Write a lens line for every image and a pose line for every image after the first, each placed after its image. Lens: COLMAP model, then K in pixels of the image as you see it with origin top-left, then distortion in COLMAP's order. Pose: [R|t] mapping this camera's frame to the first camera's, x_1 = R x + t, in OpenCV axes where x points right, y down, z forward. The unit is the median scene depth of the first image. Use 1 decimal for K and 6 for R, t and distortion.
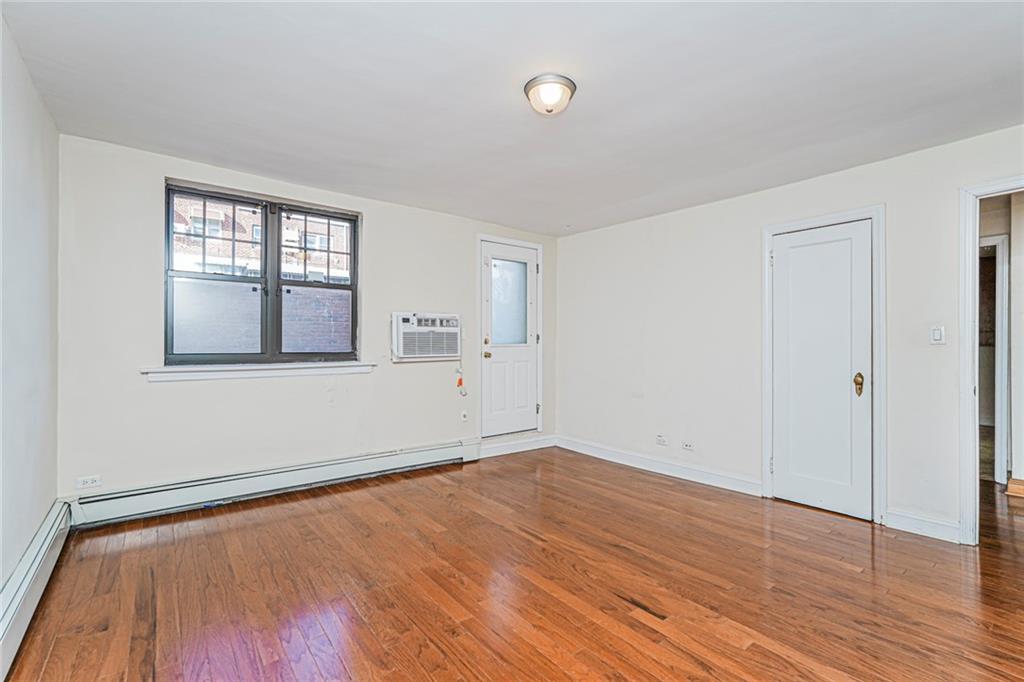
lens RADIAL K [[451.4, 0, 512.2], [0, 451.4, 346.3], [0, 0, 1]] dist [-0.014814, 0.008055]
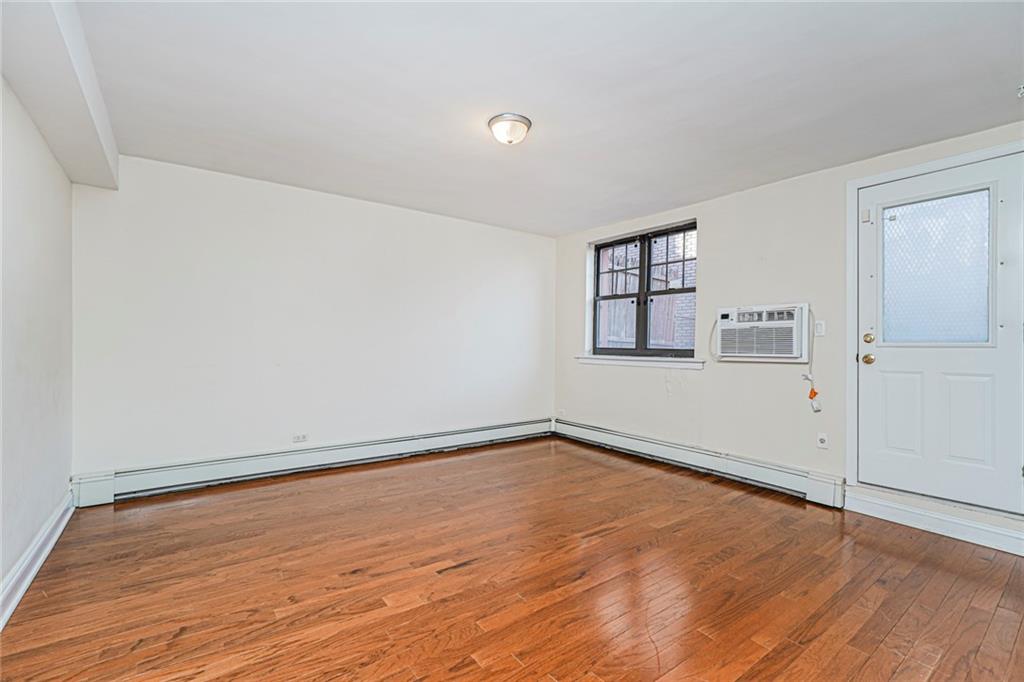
lens RADIAL K [[451.4, 0, 512.2], [0, 451.4, 346.3], [0, 0, 1]] dist [-0.014814, 0.008055]
pose [[-0.021618, 0.003850, -0.999759, 0.810189], [-0.017006, 0.999846, 0.004218, 0.009074], [0.999622, 0.017093, -0.021549, 0.656649]]
